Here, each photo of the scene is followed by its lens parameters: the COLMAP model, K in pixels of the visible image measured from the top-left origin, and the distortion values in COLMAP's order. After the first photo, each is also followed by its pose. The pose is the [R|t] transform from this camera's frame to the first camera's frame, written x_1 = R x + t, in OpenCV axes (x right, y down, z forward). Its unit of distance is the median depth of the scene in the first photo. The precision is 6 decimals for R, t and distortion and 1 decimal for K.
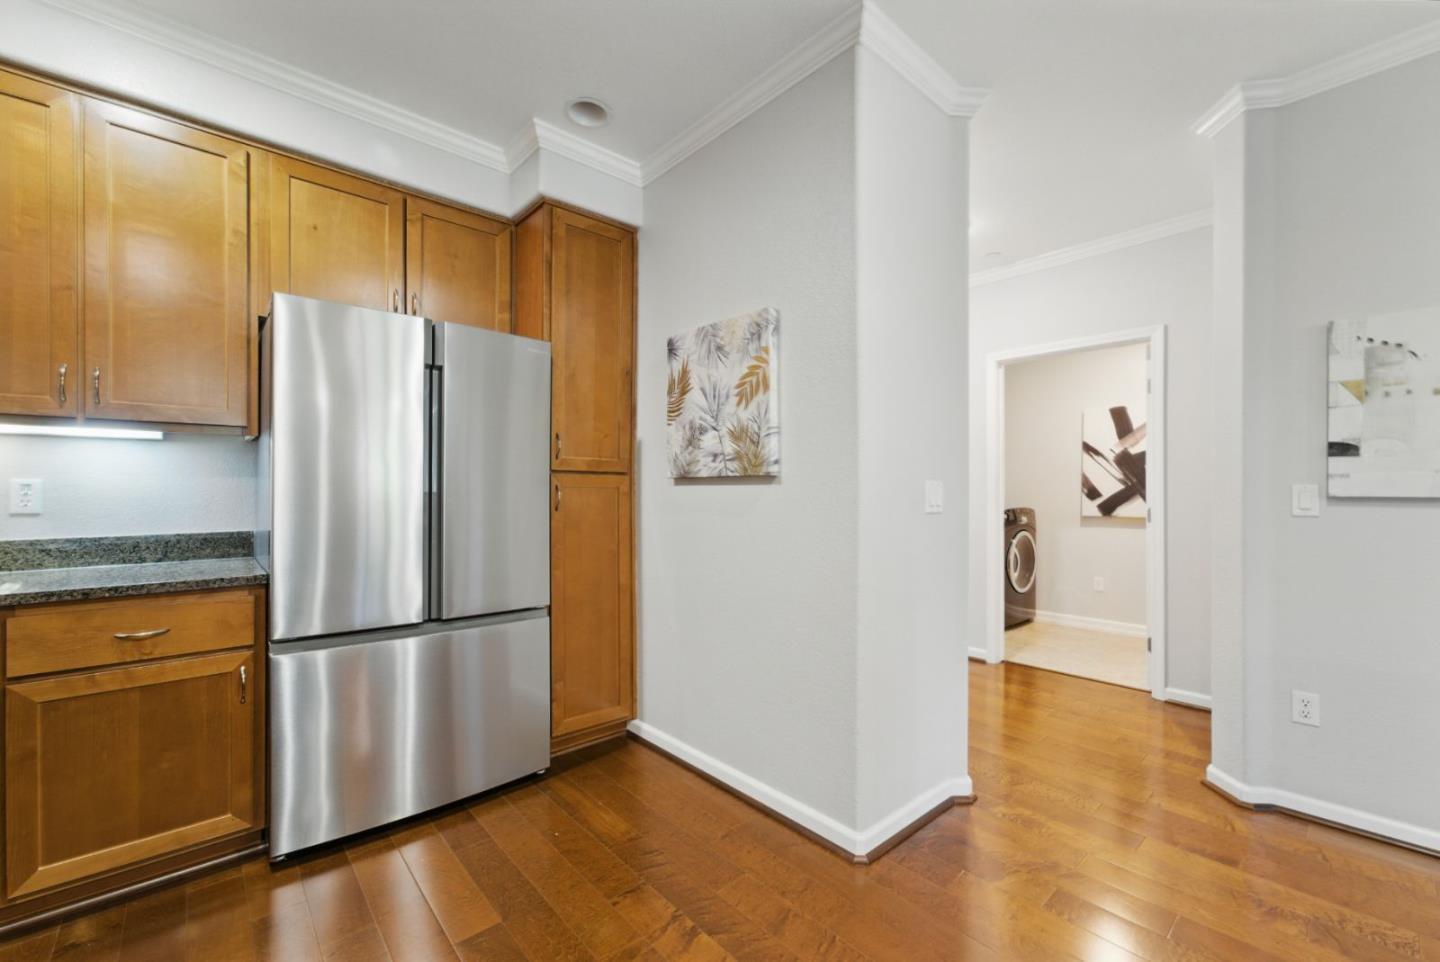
lens RADIAL K [[588.6, 0, 715.0], [0, 588.6, 483.5], [0, 0, 1]] dist [-0.004189, 0.004393]
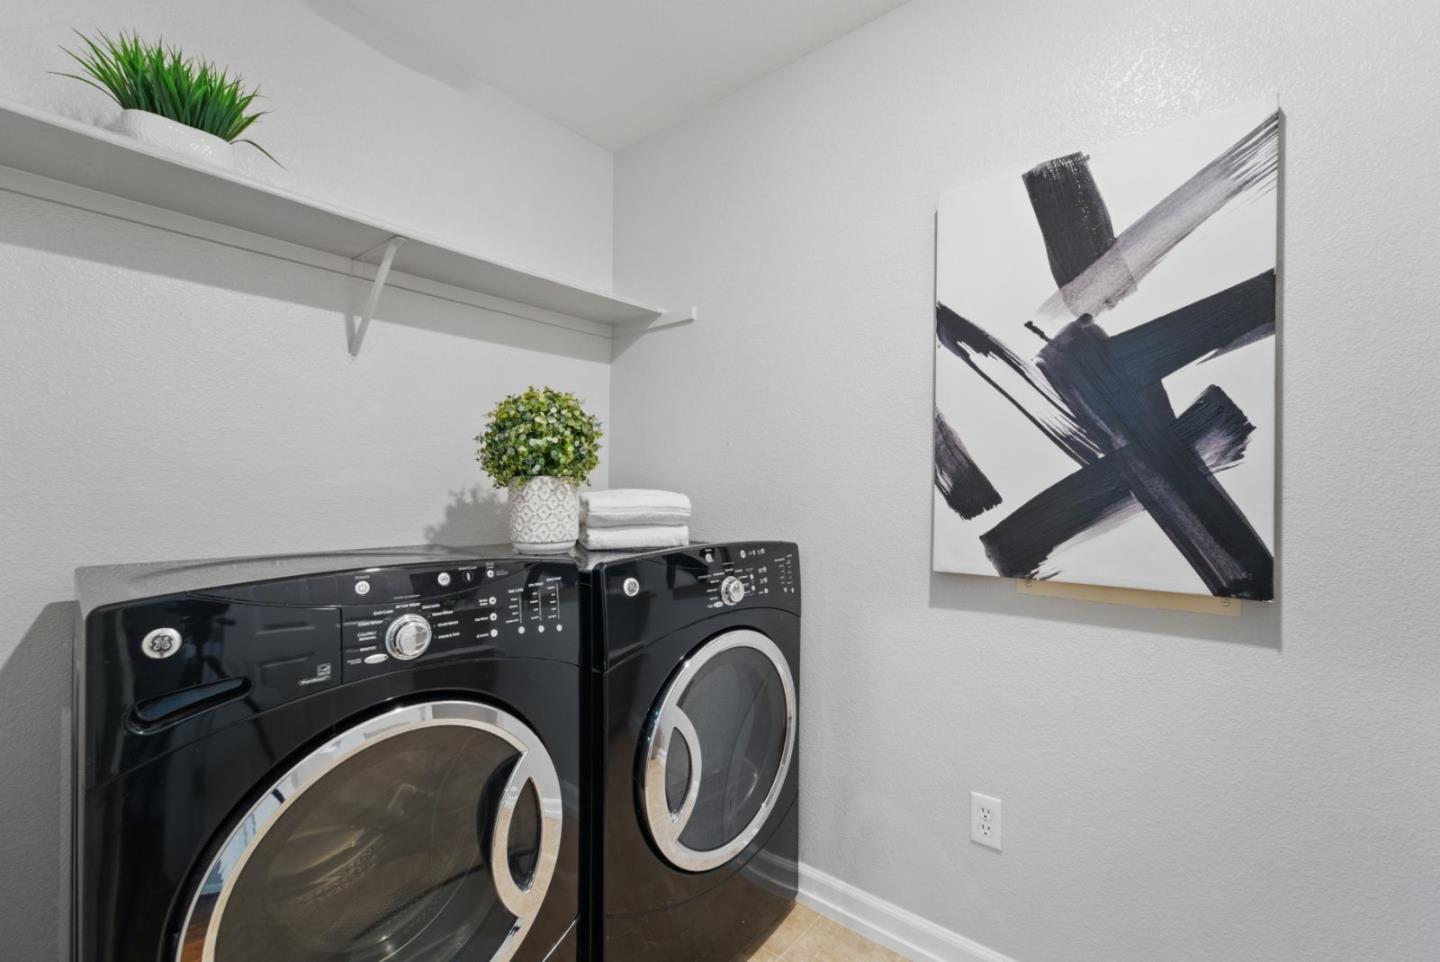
lens RADIAL K [[588.6, 0, 733.4], [0, 588.6, 477.0], [0, 0, 1]] dist [-0.004189, 0.004393]
pose [[0.991582, 0.000366, 0.129476, 0.498031], [-0.000937, 0.999990, 0.004342, 0.009307], [-0.129473, -0.004427, 0.991573, 0.741806]]
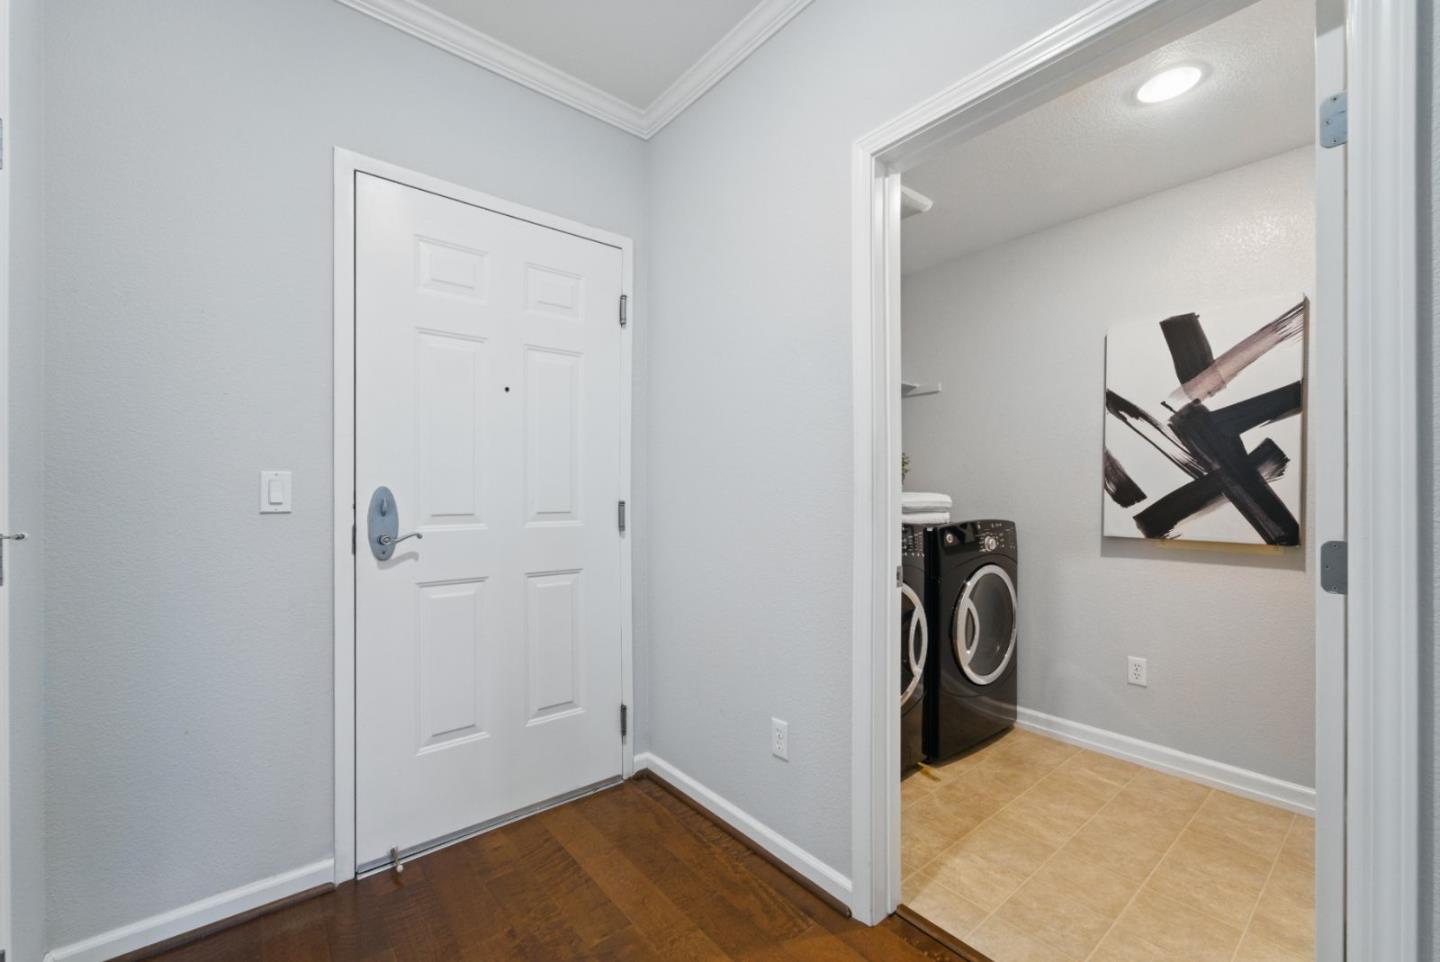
lens RADIAL K [[588.6, 0, 716.4], [0, 588.6, 484.8], [0, 0, 1]] dist [-0.004189, 0.004393]
pose [[0.998990, 0.000331, -0.044928, 0.313919], [-0.000112, 0.999988, 0.004876, 0.008131], [0.044930, -0.004866, 0.998978, 0.479990]]
